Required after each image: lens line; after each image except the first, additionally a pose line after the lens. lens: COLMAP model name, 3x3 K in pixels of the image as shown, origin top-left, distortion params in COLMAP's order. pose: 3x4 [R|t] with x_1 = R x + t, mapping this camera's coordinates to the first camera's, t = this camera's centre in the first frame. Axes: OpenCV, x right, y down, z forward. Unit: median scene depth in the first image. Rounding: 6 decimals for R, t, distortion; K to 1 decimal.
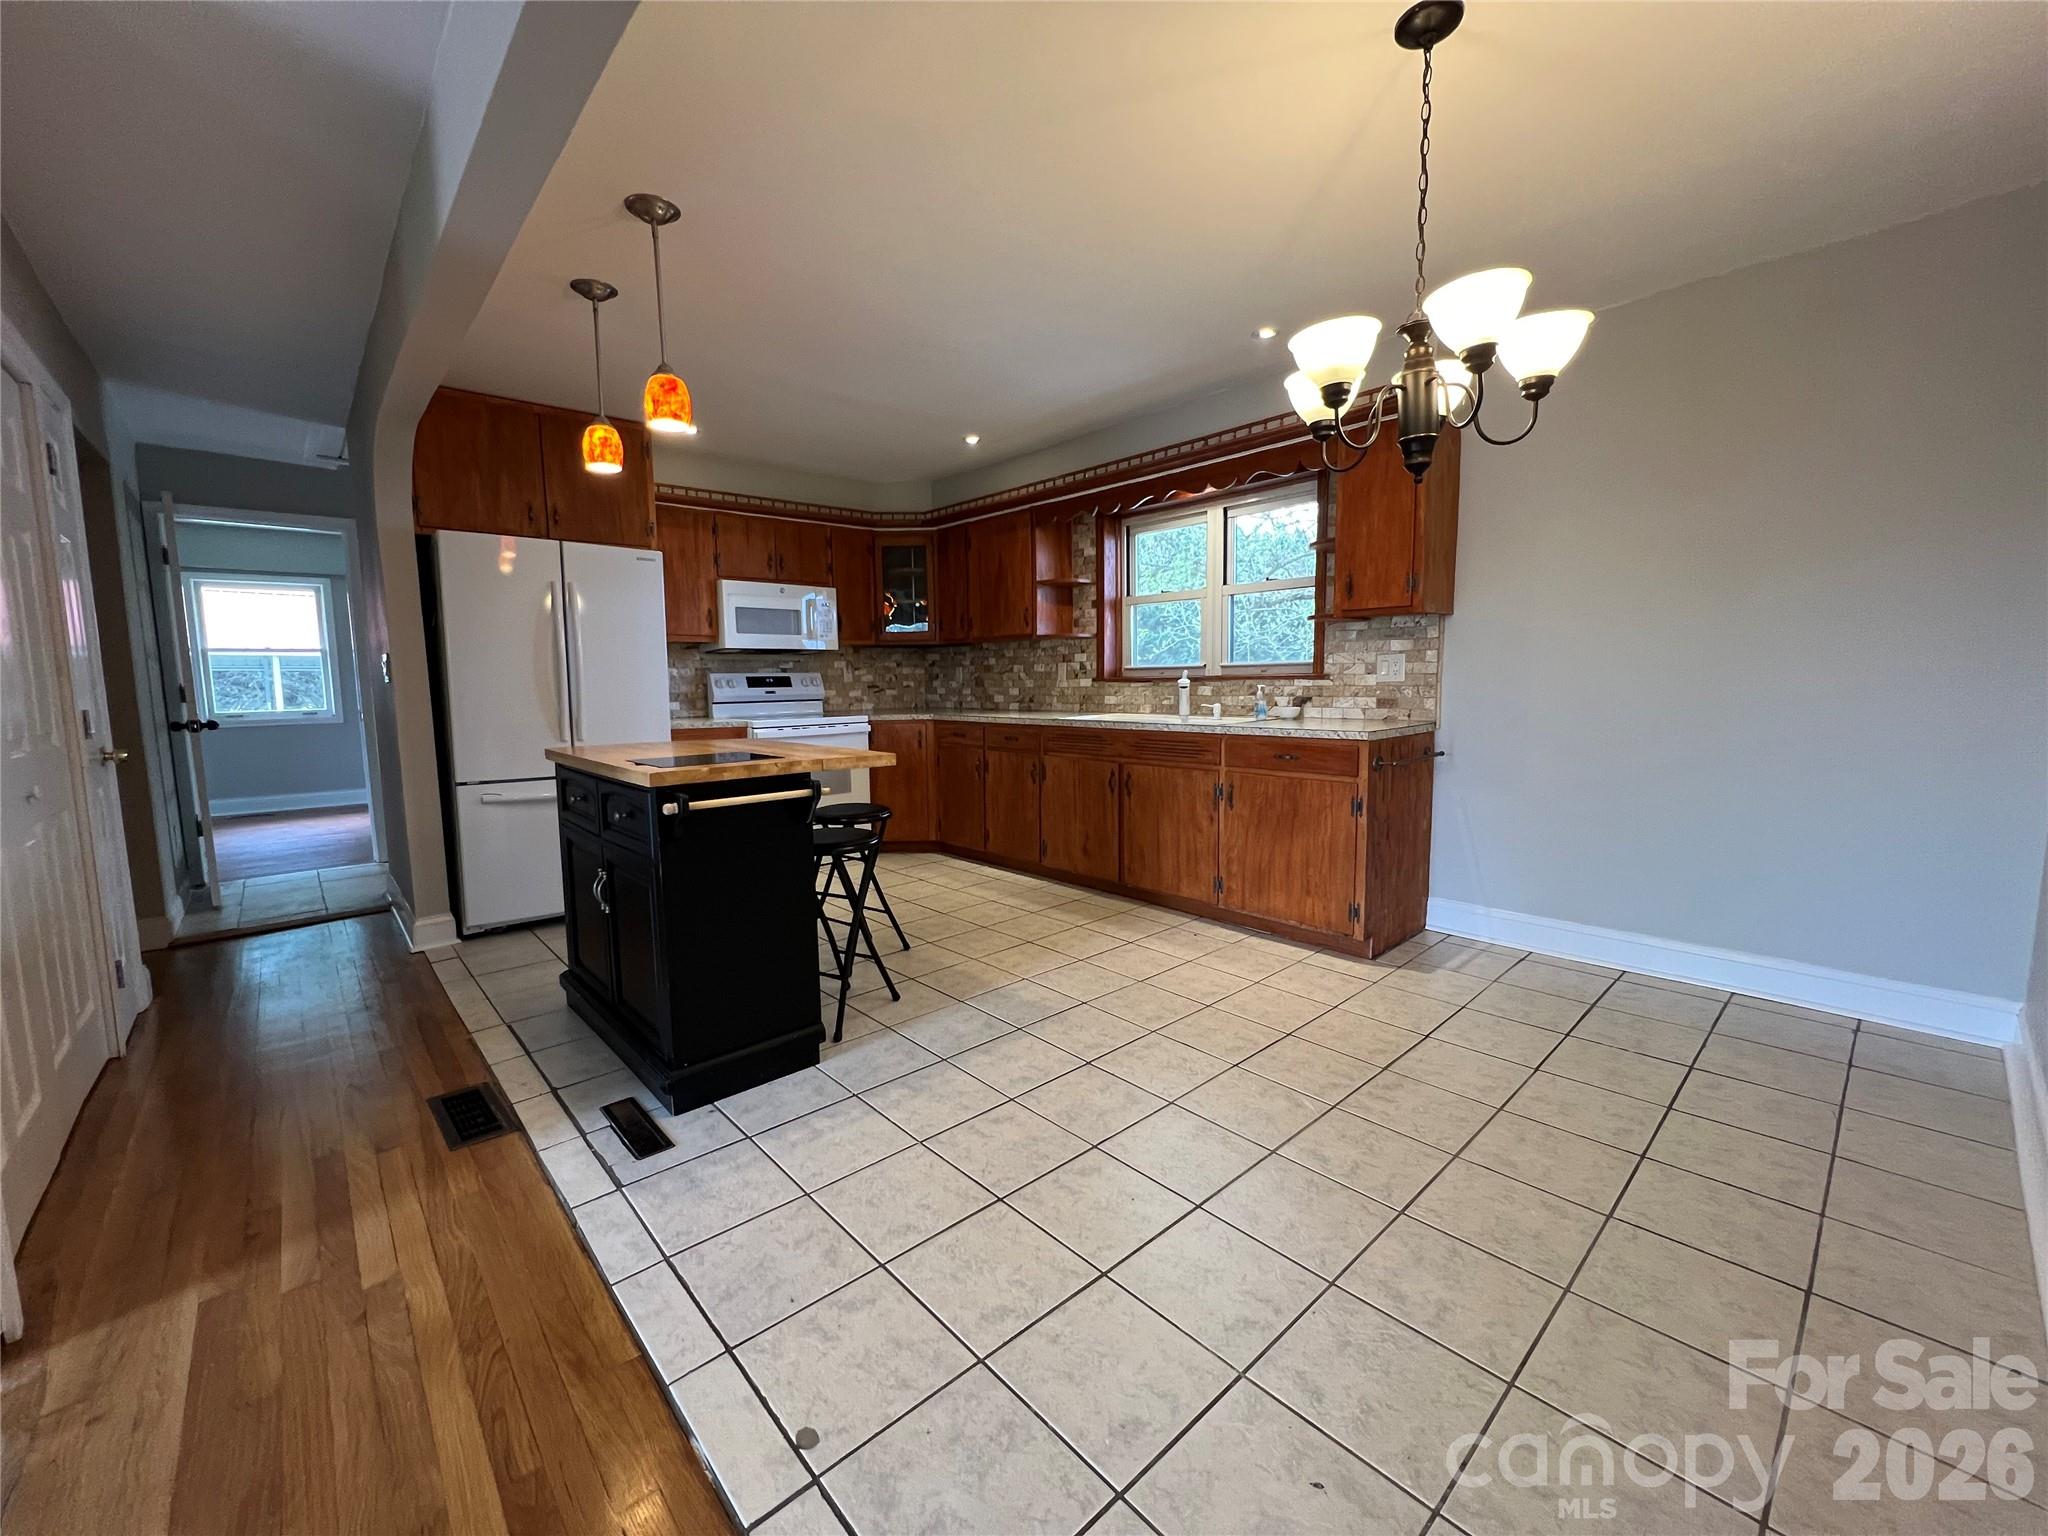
lens RADIAL K [[815.3, 0, 1015.6], [0, 815.3, 763.2], [0, 0, 1]] dist [-0.002529, 0.000239]
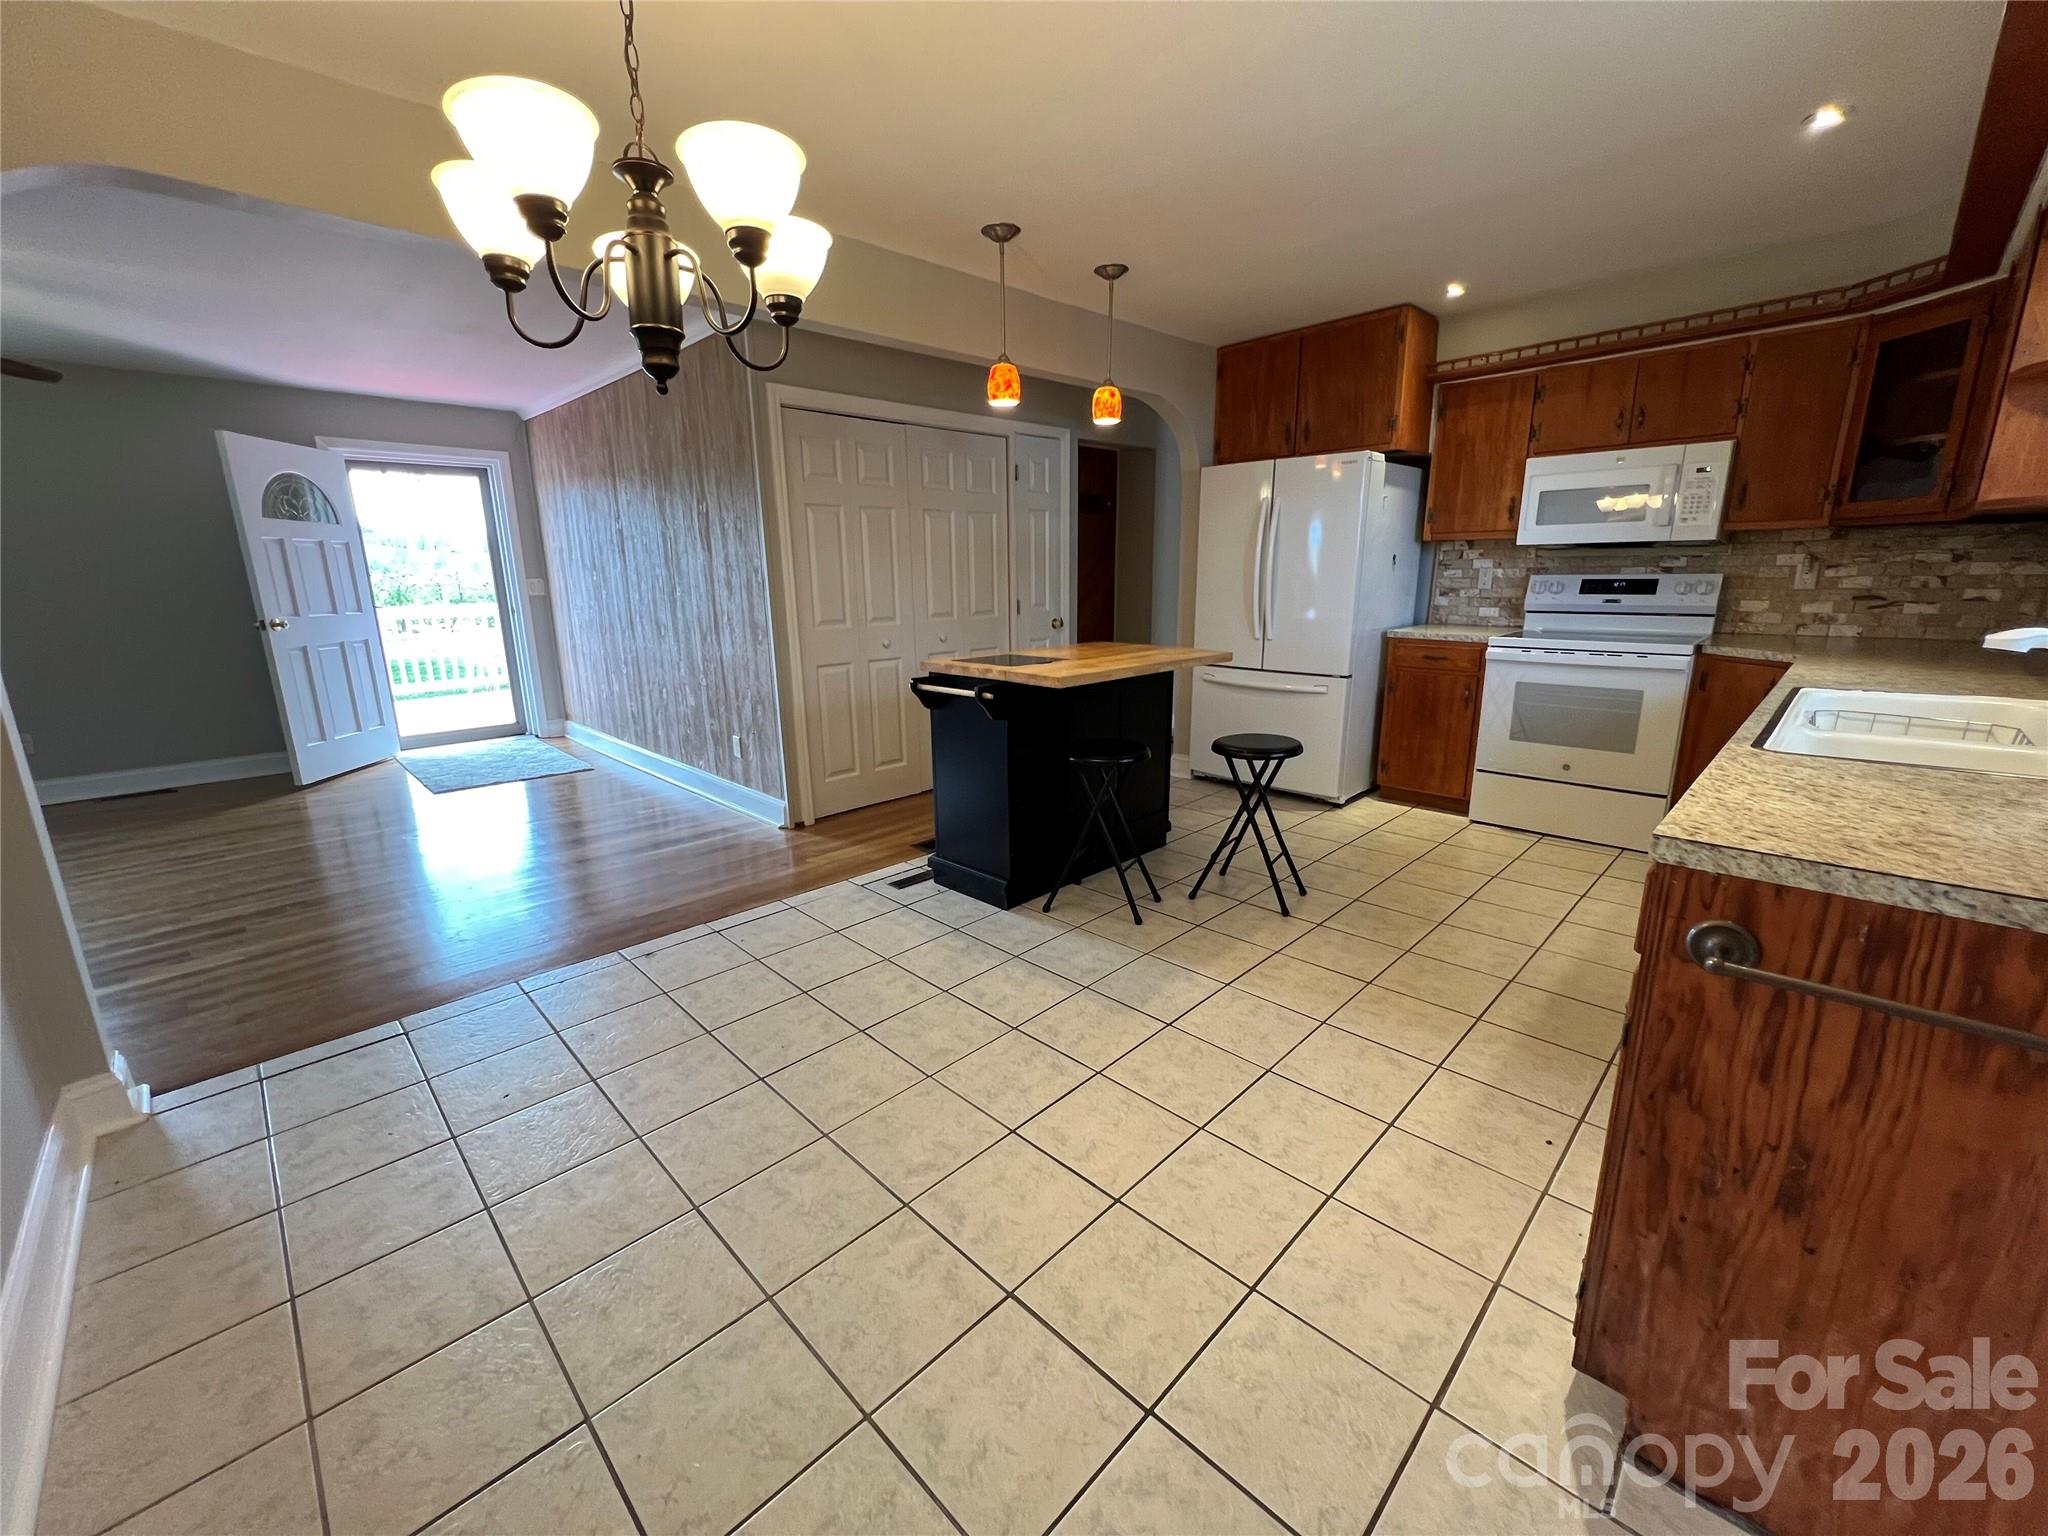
lens RADIAL K [[815.3, 0, 1019.4], [0, 815.3, 761.1], [0, 0, 1]] dist [-0.002529, 0.000239]
pose [[0.051589, 0.238553, -0.969758, 0.573991], [-0.089981, 0.968212, 0.233386, -0.094290], [0.994606, 0.075219, 0.071414, 0.562828]]
